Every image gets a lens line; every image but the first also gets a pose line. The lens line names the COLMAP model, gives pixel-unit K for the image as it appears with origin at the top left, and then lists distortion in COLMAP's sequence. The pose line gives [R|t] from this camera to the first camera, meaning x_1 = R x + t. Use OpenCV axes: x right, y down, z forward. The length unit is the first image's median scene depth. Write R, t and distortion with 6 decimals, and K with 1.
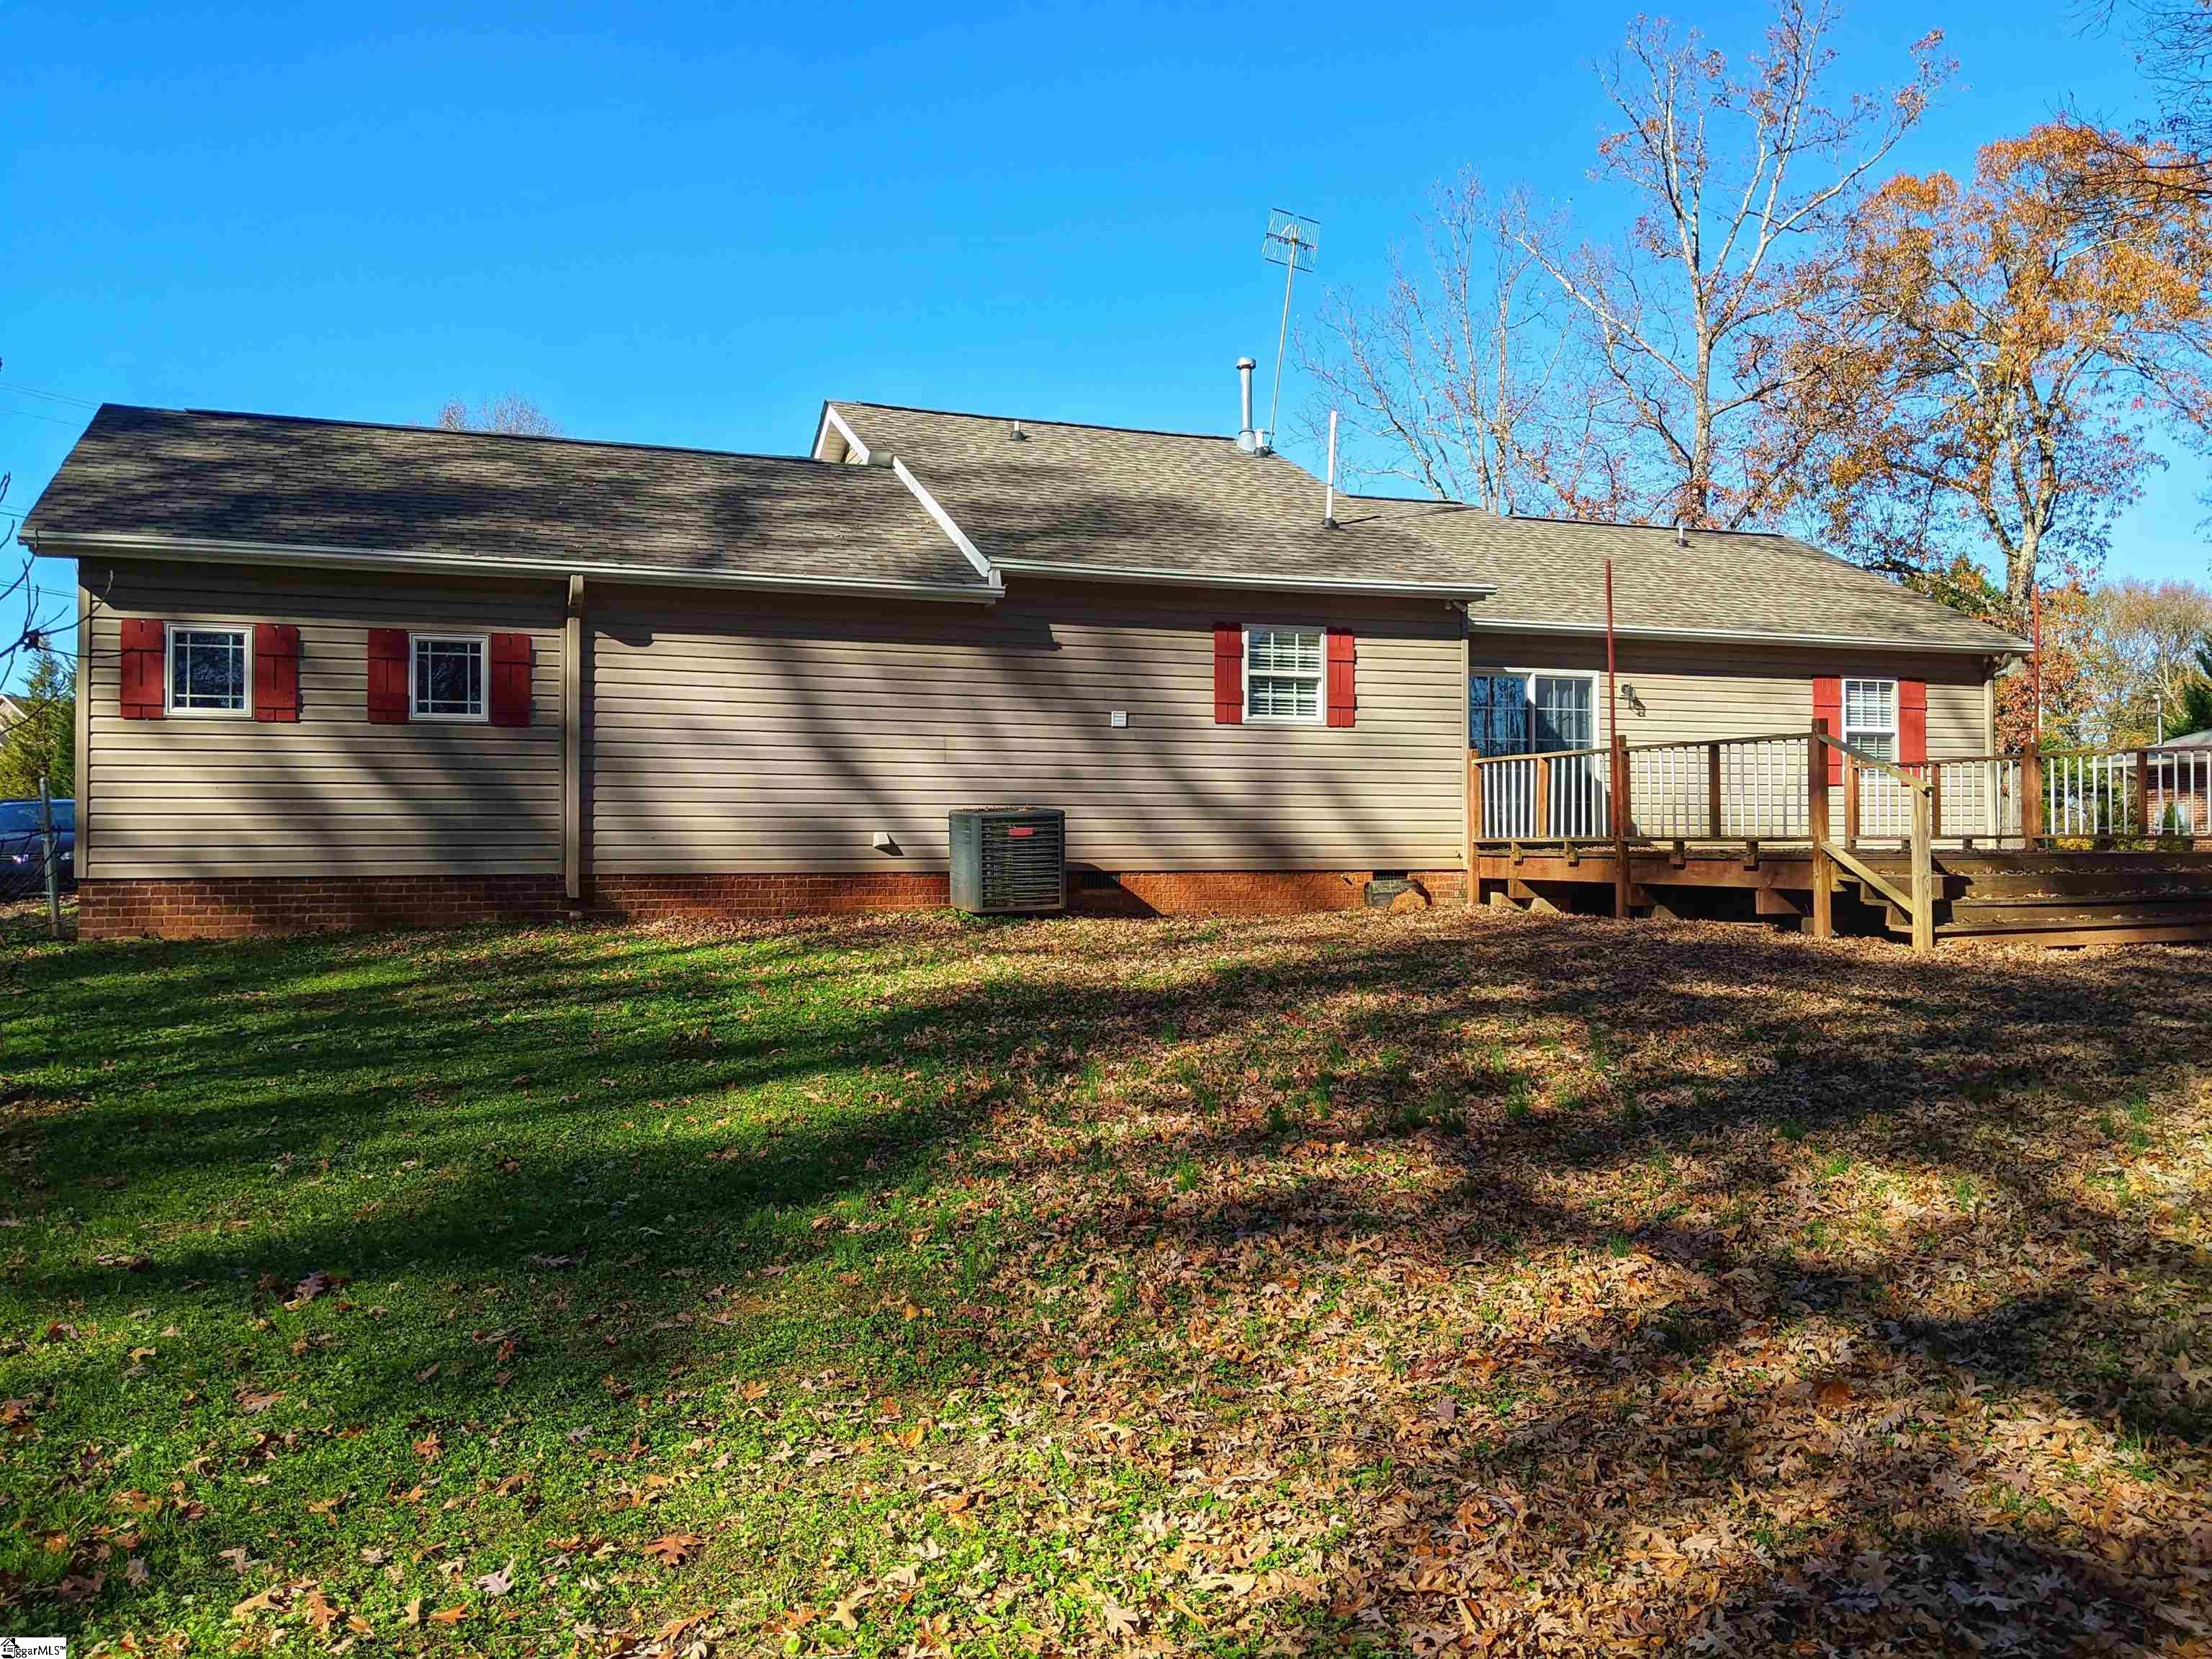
lens RADIAL K [[1785.9, 0, 1096.9], [0, 1785.9, 832.1], [0, 0, 1]] dist [0.032518, -0.006595]
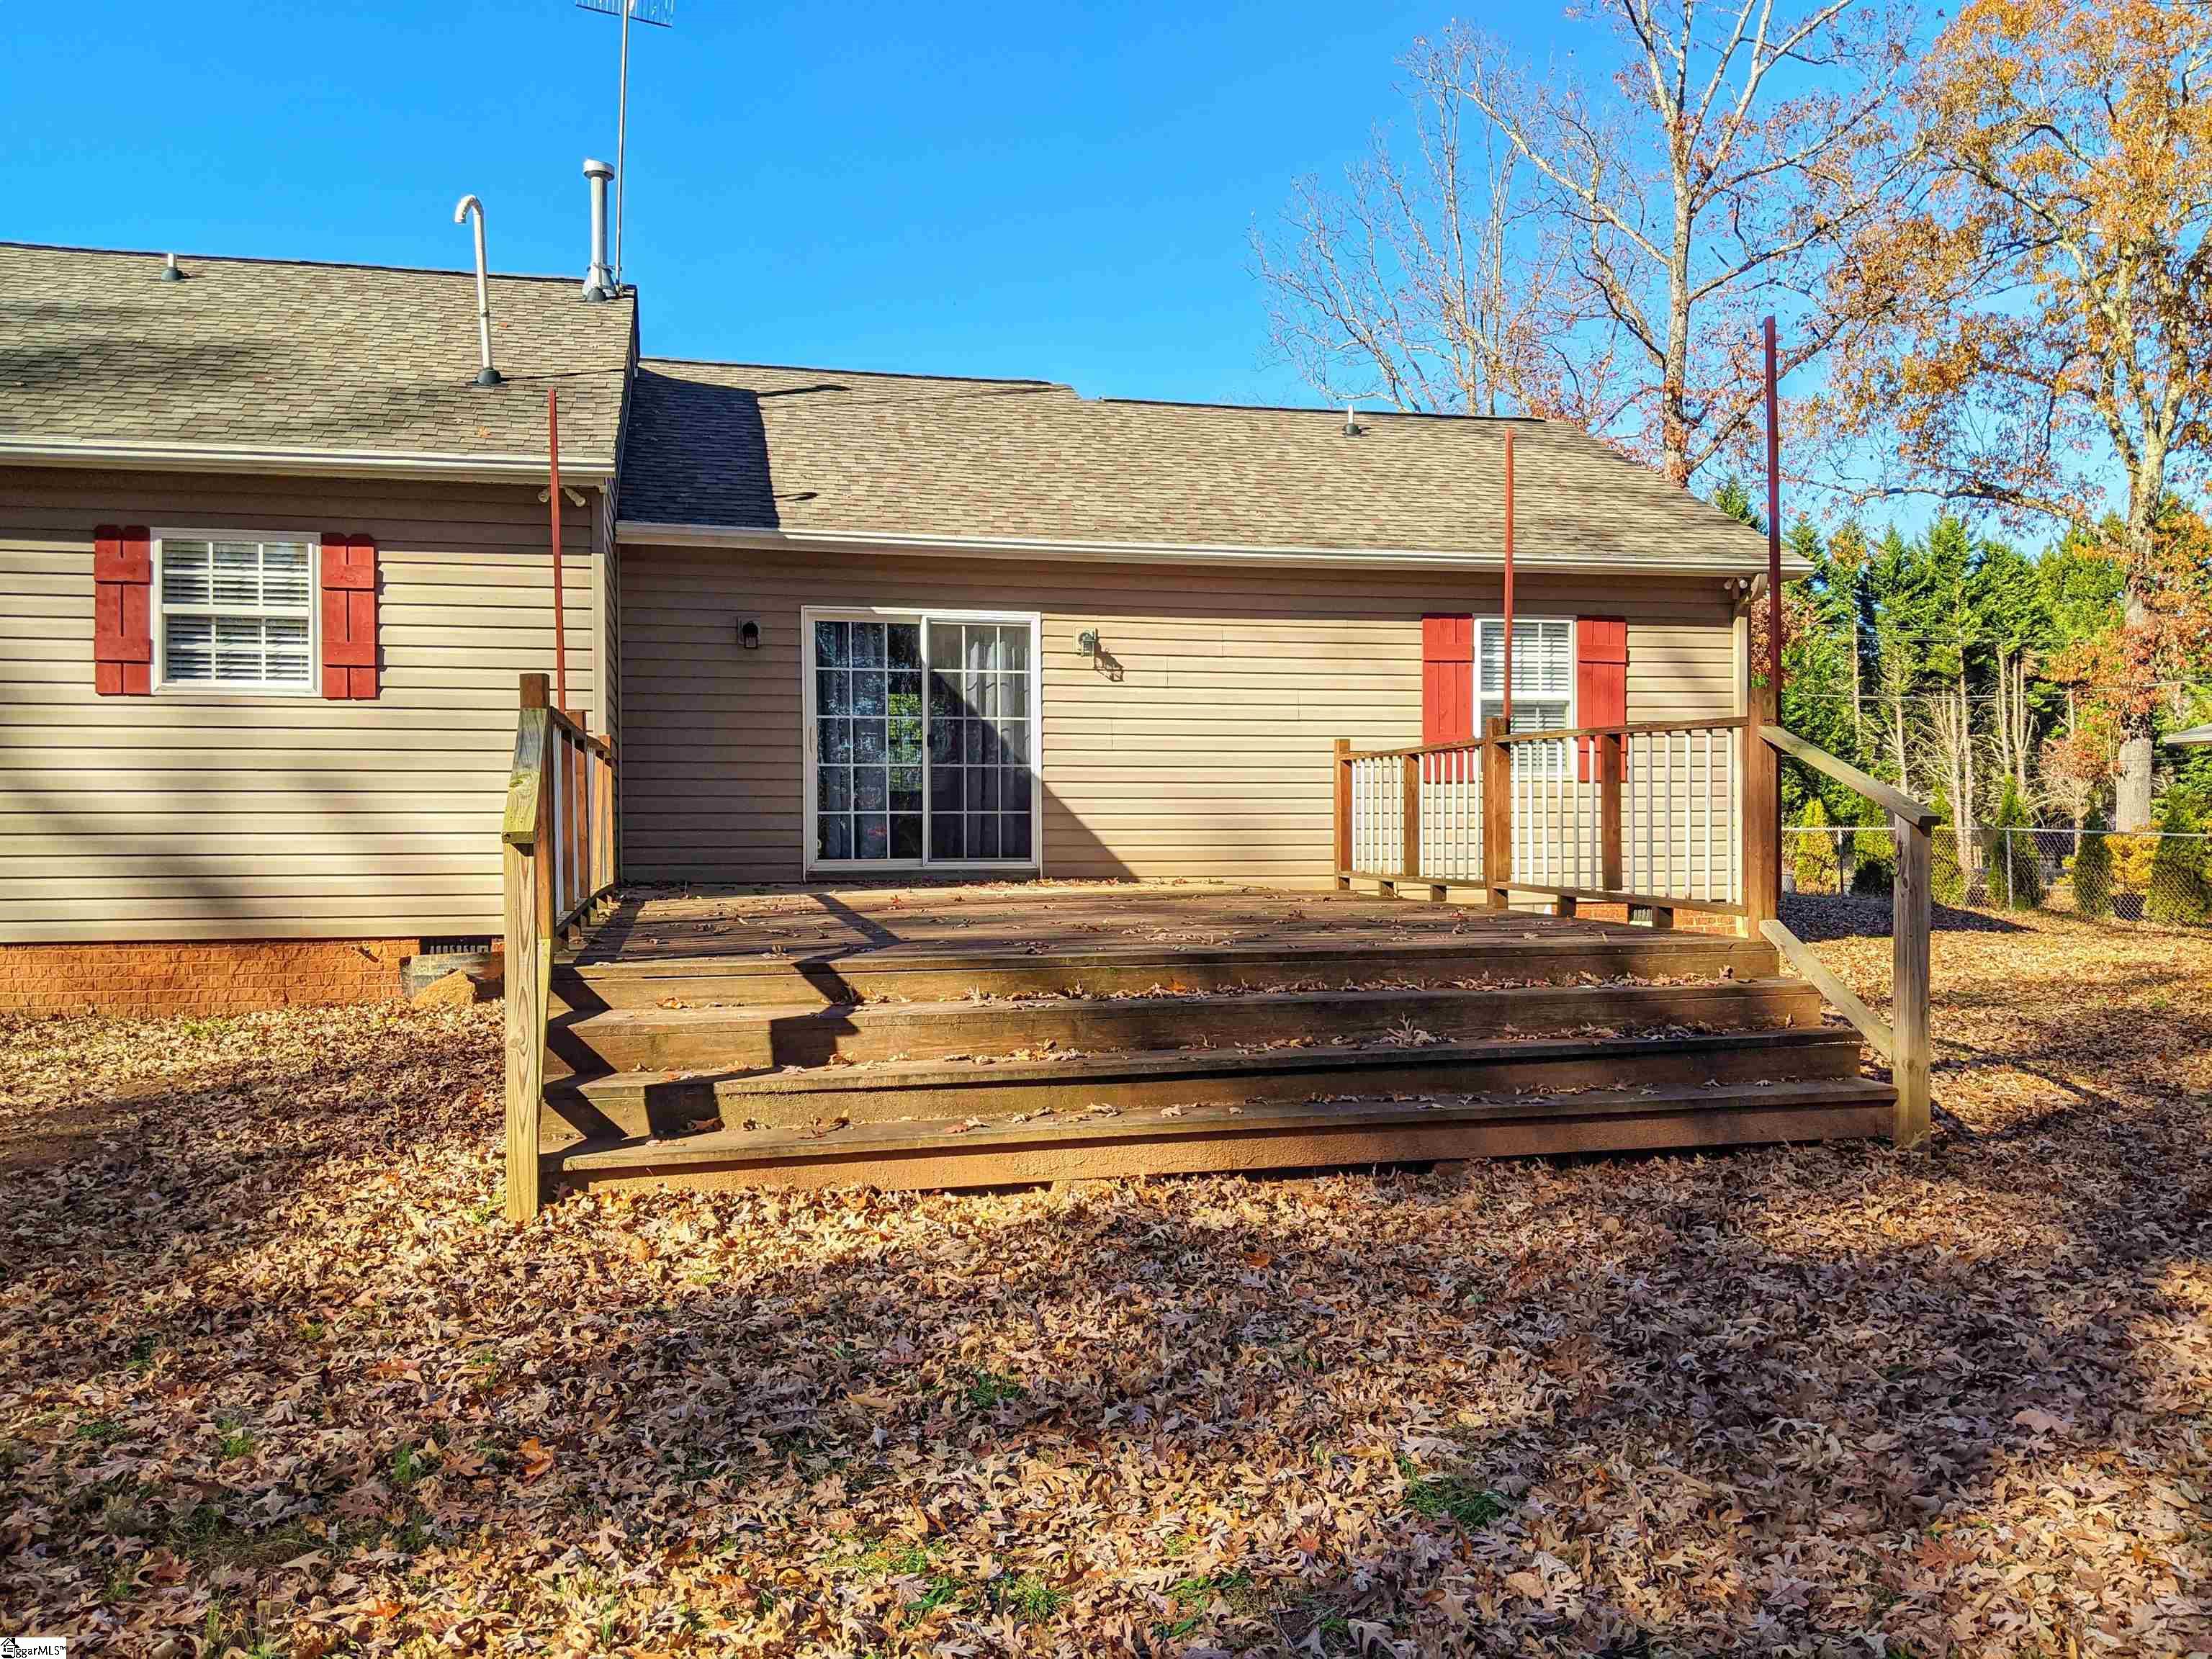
lens RADIAL K [[1751.1, 0, 1109.6], [0, 1751.1, 843.6], [0, 0, 1]] dist [0.161879, -0.255580]
pose [[0.991235, -0.001019, -0.132104, 0.396354], [0.003543, 0.999816, 0.018876, -0.017644], [0.132061, -0.019178, 0.991056, 0.370047]]
